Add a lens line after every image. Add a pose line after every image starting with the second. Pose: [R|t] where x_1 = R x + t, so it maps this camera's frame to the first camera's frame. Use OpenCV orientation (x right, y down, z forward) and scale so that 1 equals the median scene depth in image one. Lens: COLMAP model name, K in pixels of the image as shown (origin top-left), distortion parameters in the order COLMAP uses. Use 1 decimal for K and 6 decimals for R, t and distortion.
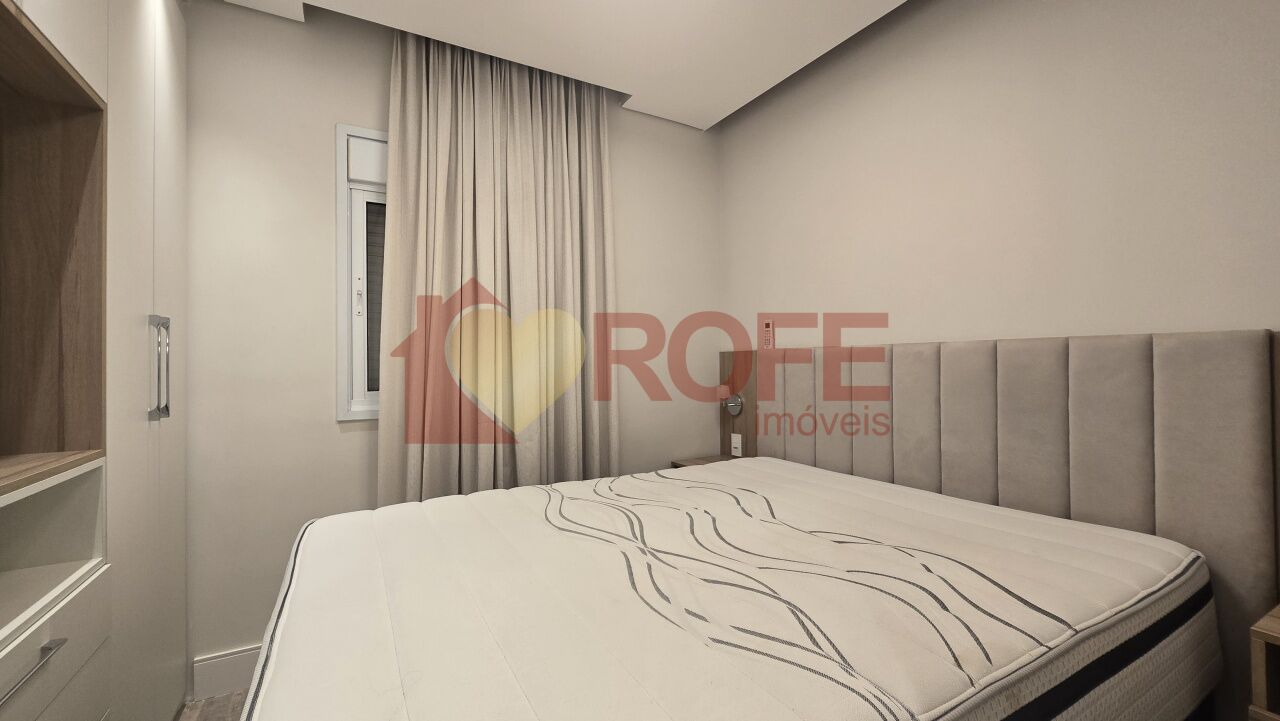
lens RADIAL K [[523.5, 0, 640.0], [0, 523.5, 360.5], [0, 0, 1]] dist [0.002015, -0.000080]
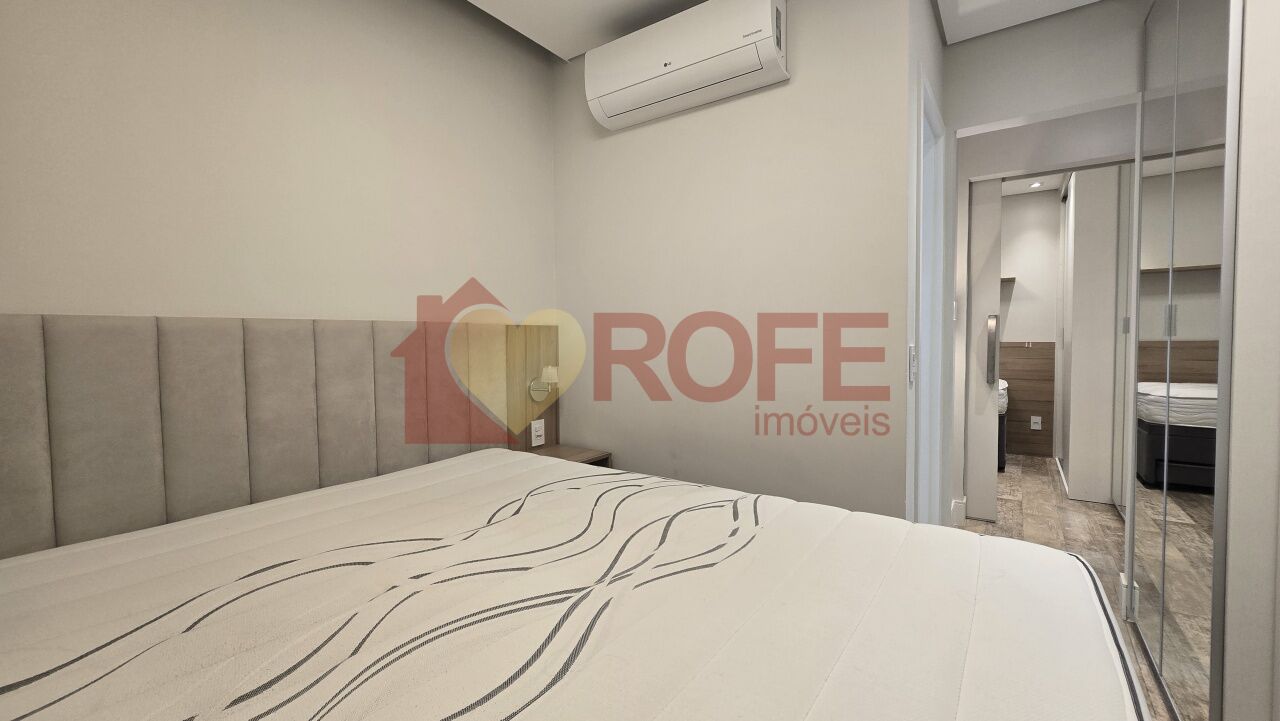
lens RADIAL K [[527.8, 0, 658.6], [0, 527.8, 356.0], [0, 0, 1]] dist [-0.001761, -0.000194]
pose [[-0.439373, -0.019689, 0.898089, -0.766074], [0.009254, 0.999608, 0.026442, 0.019215], [-0.898257, 0.019929, -0.439018, 1.383112]]
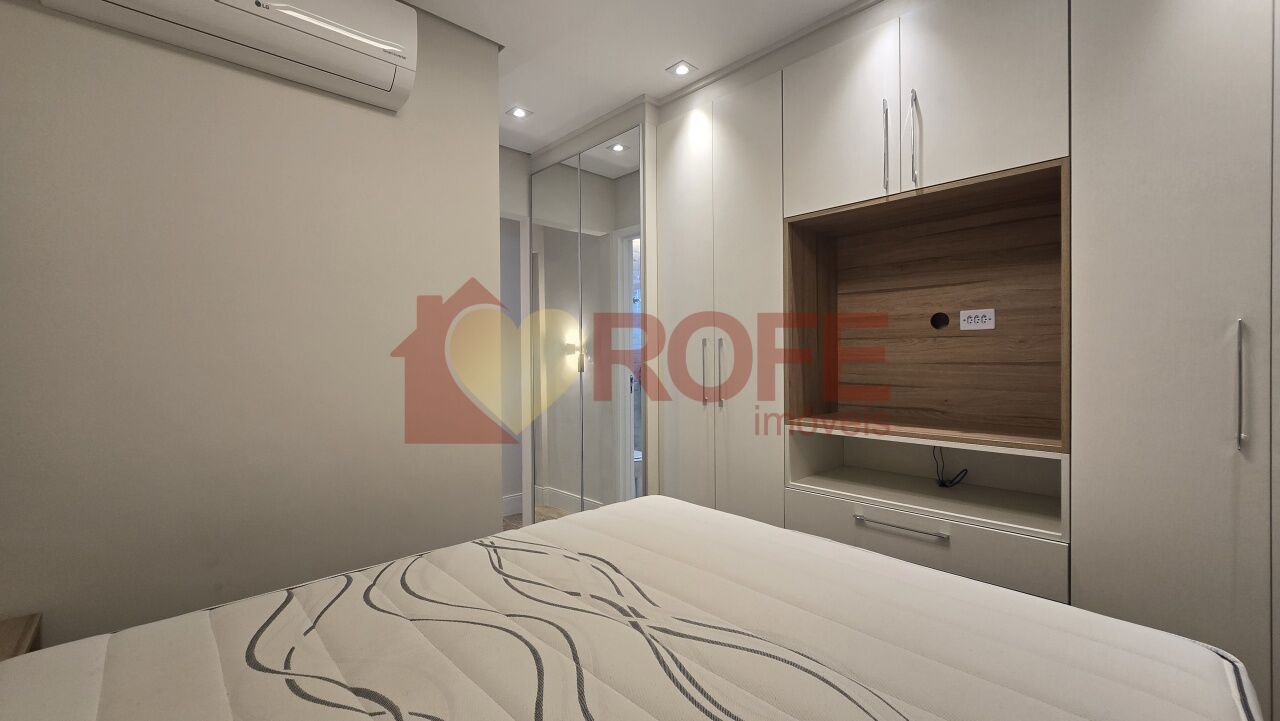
lens RADIAL K [[523.5, 0, 640.0], [0, 523.5, 360.5], [0, 0, 1]] dist [0.002015, -0.000080]
pose [[-0.970353, 0.015568, -0.241191, 0.211316], [0.014145, 0.999871, 0.007629, -0.053867], [0.241278, 0.003991, -0.970448, 1.964821]]
